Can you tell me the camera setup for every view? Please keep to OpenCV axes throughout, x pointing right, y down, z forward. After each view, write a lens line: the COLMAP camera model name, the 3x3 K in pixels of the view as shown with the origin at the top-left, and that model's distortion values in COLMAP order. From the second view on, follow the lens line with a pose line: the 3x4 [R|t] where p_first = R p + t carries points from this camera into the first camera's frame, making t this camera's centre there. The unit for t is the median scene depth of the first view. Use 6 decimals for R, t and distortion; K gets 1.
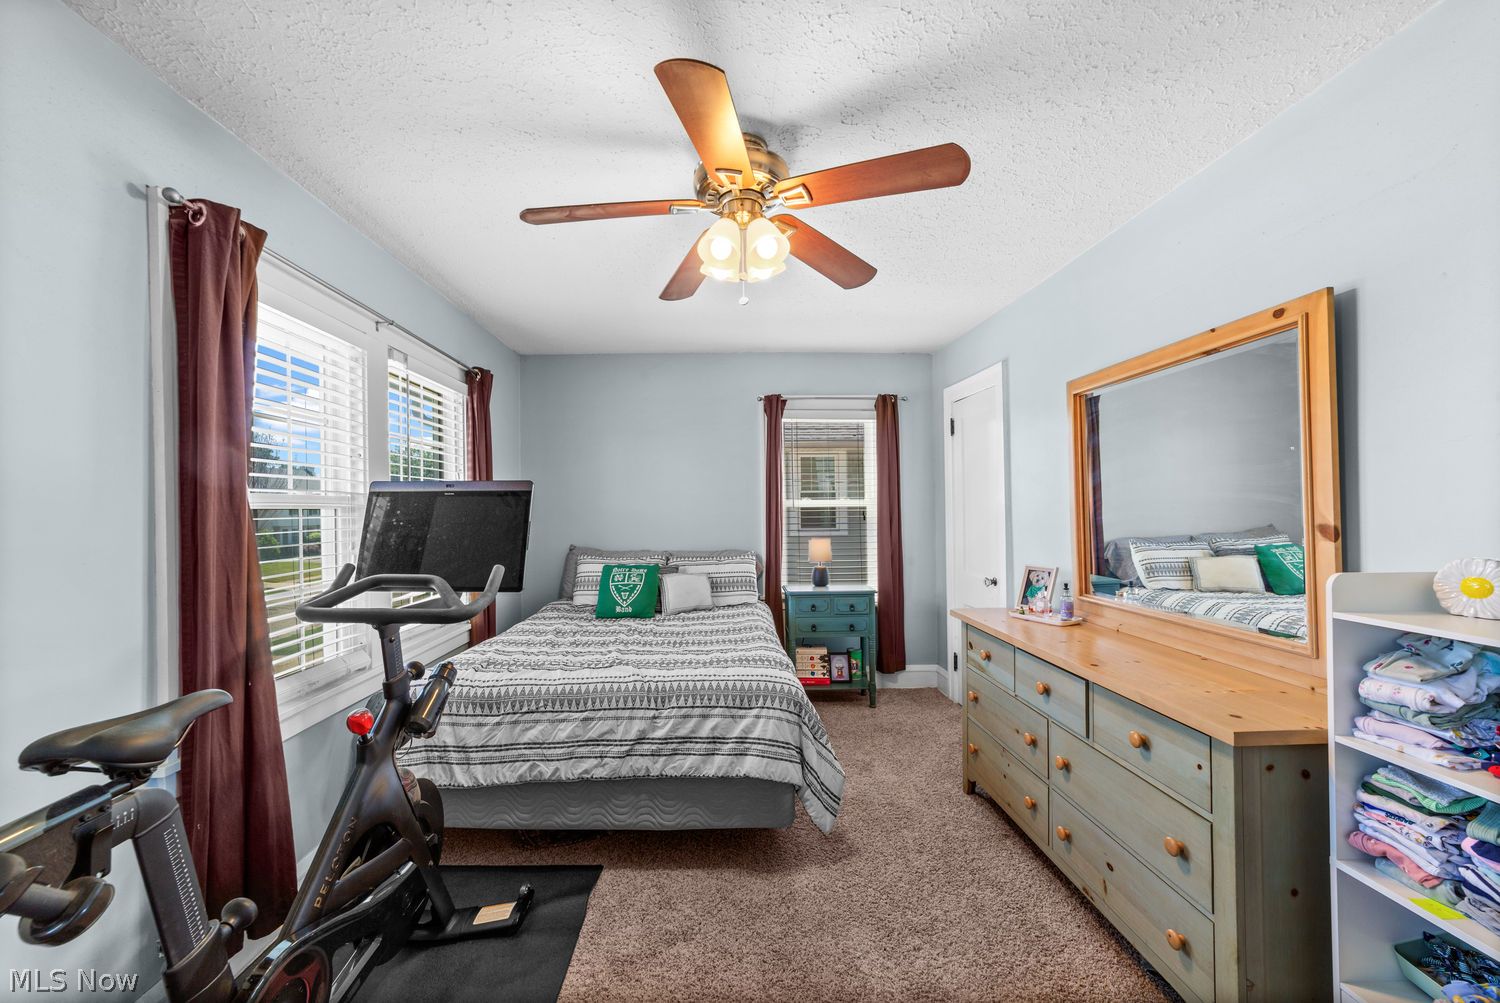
lens RADIAL K [[584.6, 0, 760.0], [0, 584.6, 505.4], [0, 0, 1]] dist [-0.012688, 0.004578]
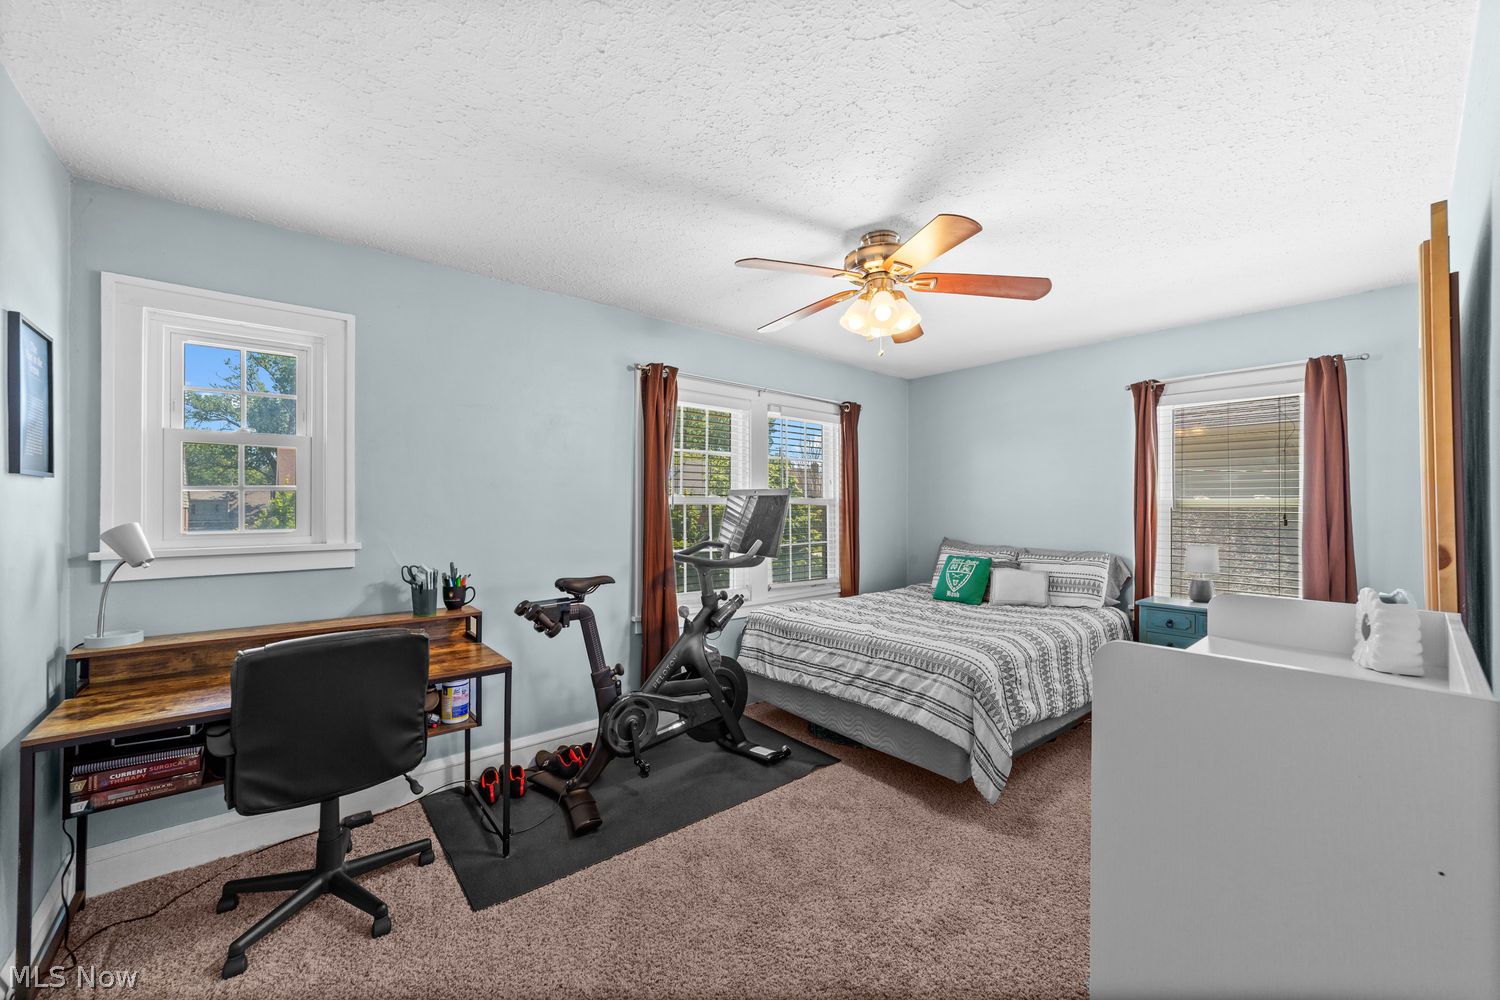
lens RADIAL K [[584.6, 0, 743.0], [0, 584.6, 502.7], [0, 0, 1]] dist [-0.012688, 0.004578]
pose [[0.615958, 0.007777, -0.787741, 0.703305], [-0.005377, 0.999969, 0.005667, -0.011253], [0.787761, 0.000745, 0.615981, -0.058187]]
